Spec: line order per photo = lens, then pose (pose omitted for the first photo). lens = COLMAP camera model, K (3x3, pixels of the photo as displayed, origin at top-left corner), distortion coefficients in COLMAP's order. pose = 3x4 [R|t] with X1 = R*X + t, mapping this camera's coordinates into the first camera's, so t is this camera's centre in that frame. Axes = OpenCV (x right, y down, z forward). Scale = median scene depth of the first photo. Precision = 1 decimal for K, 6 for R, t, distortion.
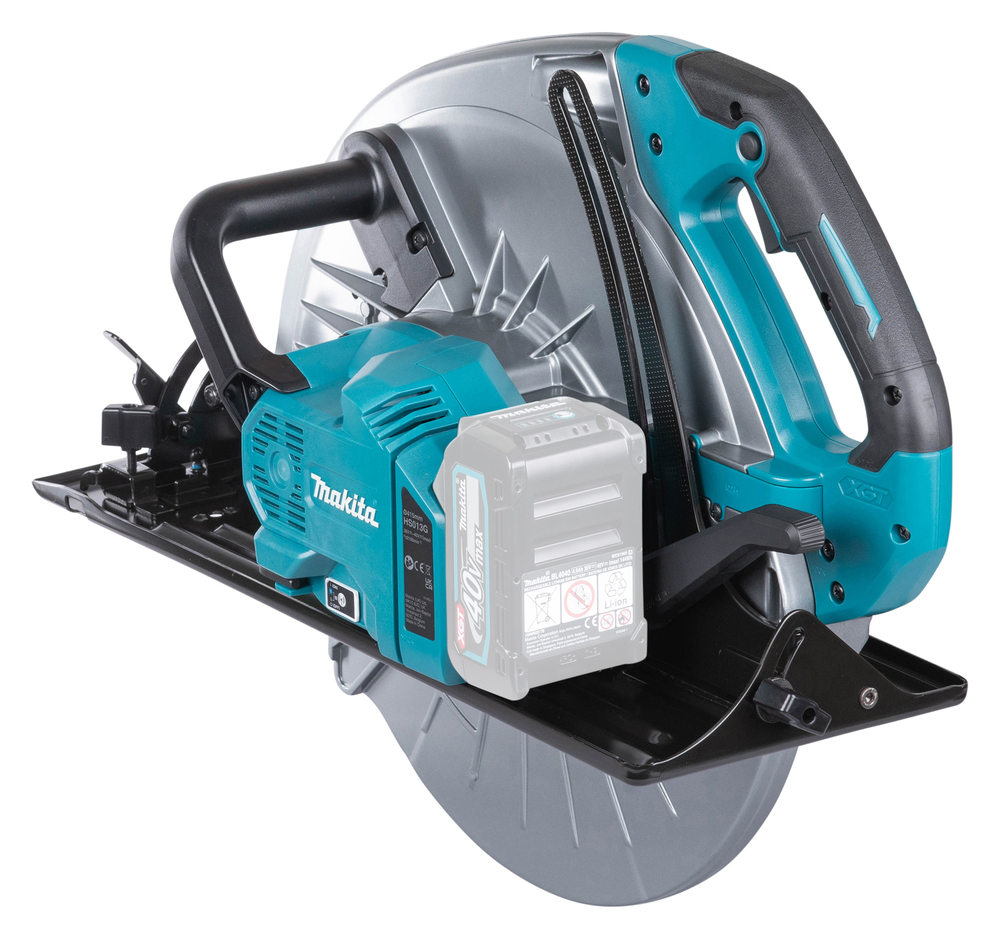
lens RADIAL K [[4558.4, 0, 500.5], [0, 4558.4, 470.0], [0, 0, 1]] dist [-0.398780, 0.000000]
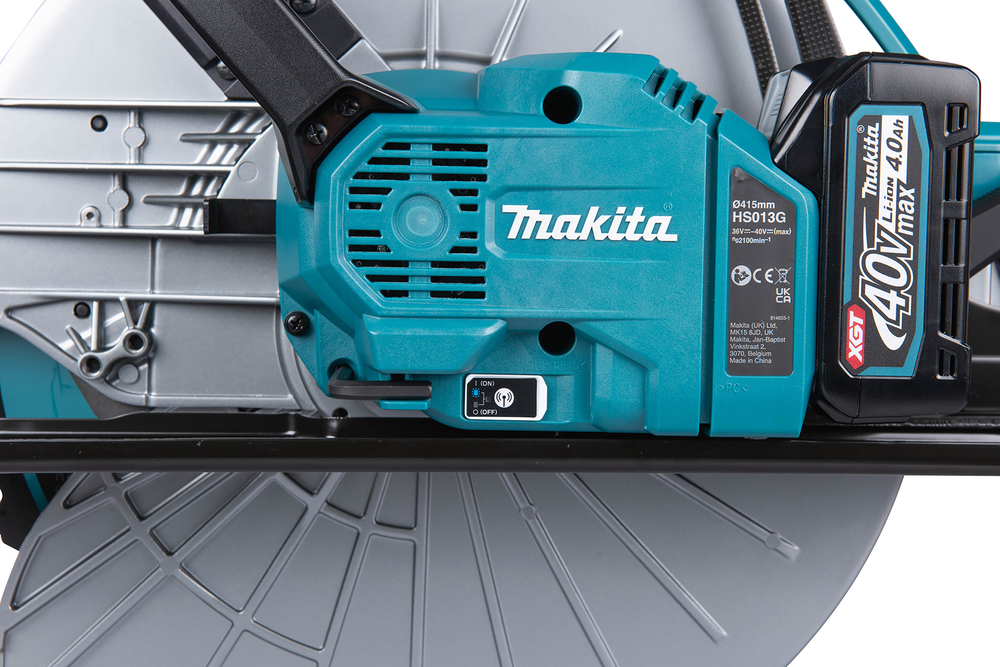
lens RADIAL K [[1912.0, 0, 505.3], [0, 1912.0, 343.1], [0, 0, 1]] dist [0.095775, 0.000000]
pose [[0.563478, -0.042493, 0.825037, -0.296069], [0.235854, 0.965387, -0.111361, 0.056224], [-0.791748, 0.257338, 0.553996, 0.866391]]
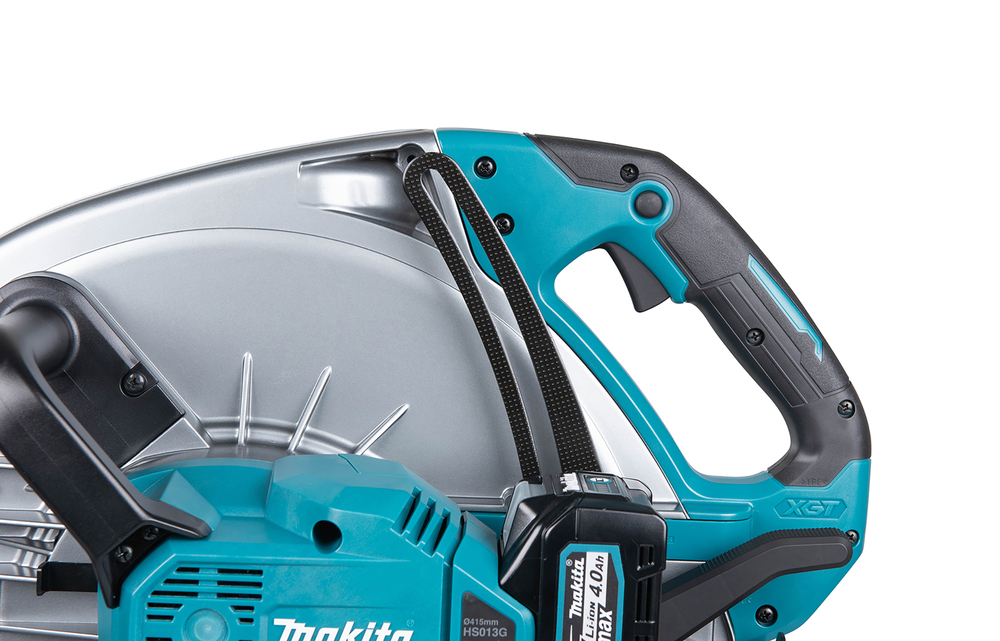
lens RADIAL K [[2079.6, 0, 561.7], [0, 2079.6, 272.5], [0, 0, 1]] dist [0.083672, 0.000000]
pose [[0.535157, -0.034363, 0.844054, -0.354187], [0.210142, 0.973179, -0.093616, -0.015155], [-0.818198, 0.227470, 0.528024, 0.754391]]
